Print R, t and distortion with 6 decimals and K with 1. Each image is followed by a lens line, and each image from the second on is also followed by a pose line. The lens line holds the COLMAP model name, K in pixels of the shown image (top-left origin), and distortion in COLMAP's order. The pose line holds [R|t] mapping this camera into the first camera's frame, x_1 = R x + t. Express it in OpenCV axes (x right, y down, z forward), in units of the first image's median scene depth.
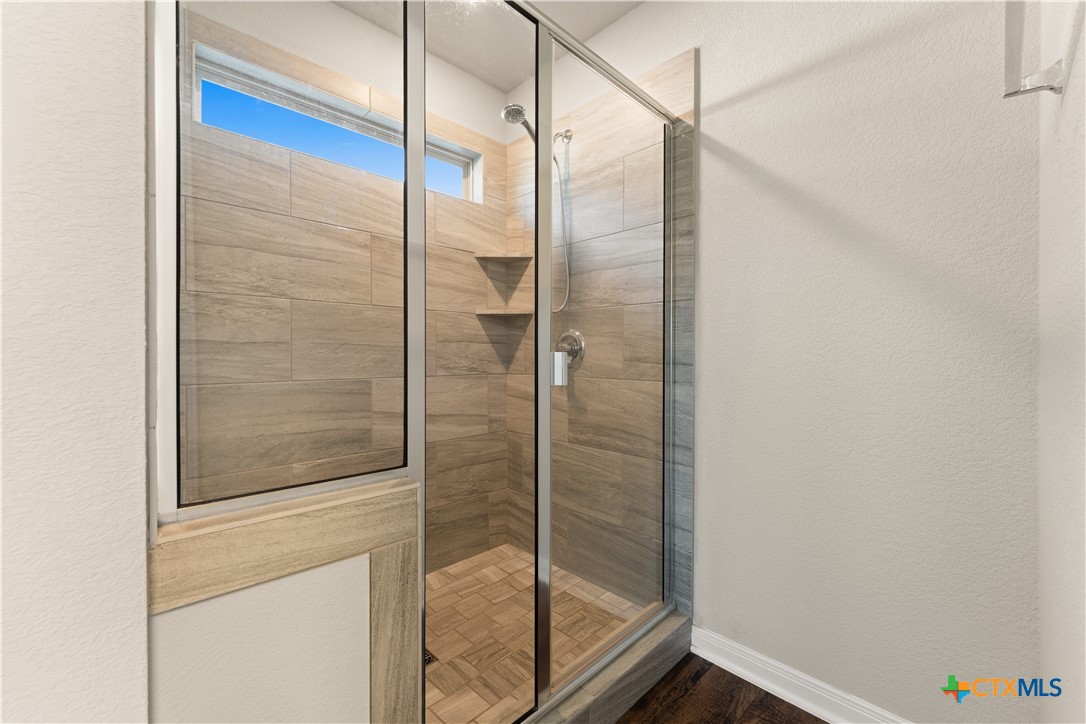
lens RADIAL K [[440.6, 0, 542.7], [0, 440.6, 358.1], [0, 0, 1]] dist [-0.004938, -0.000518]
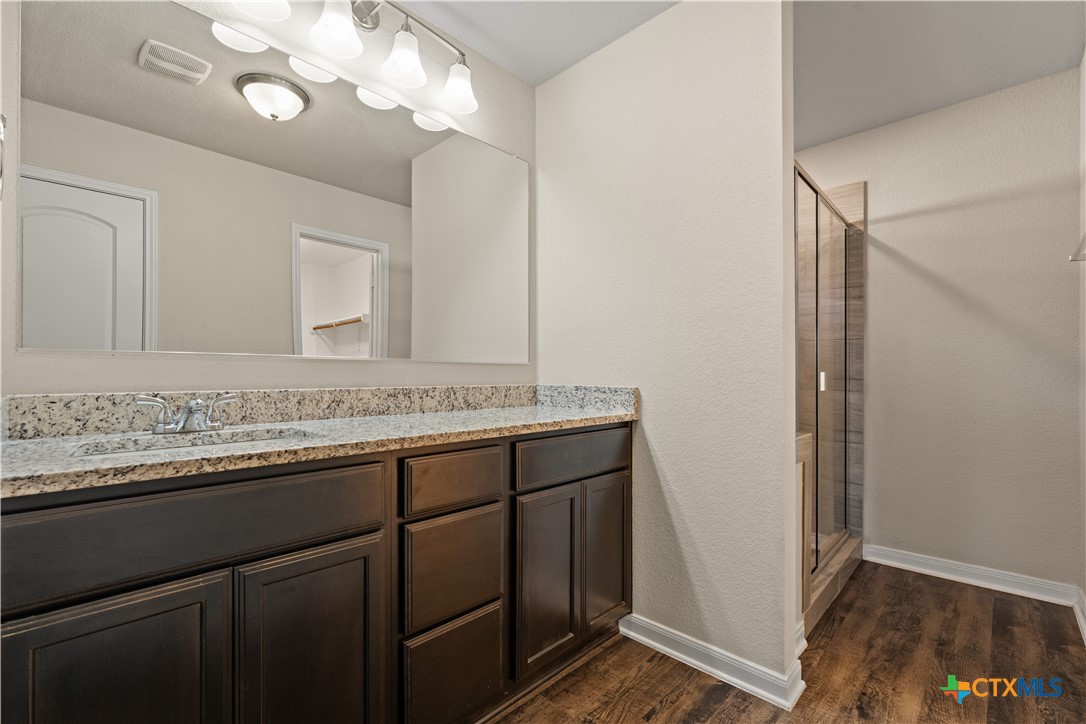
lens RADIAL K [[476.4, 0, 543.1], [0, 476.4, 369.9], [0, 0, 1]] dist [0.002725, -0.000266]
pose [[0.998963, 0.003656, 0.045376, -0.895618], [-0.003369, 0.999974, -0.006394, -0.005377], [-0.045398, 0.006235, 0.998950, -0.675977]]
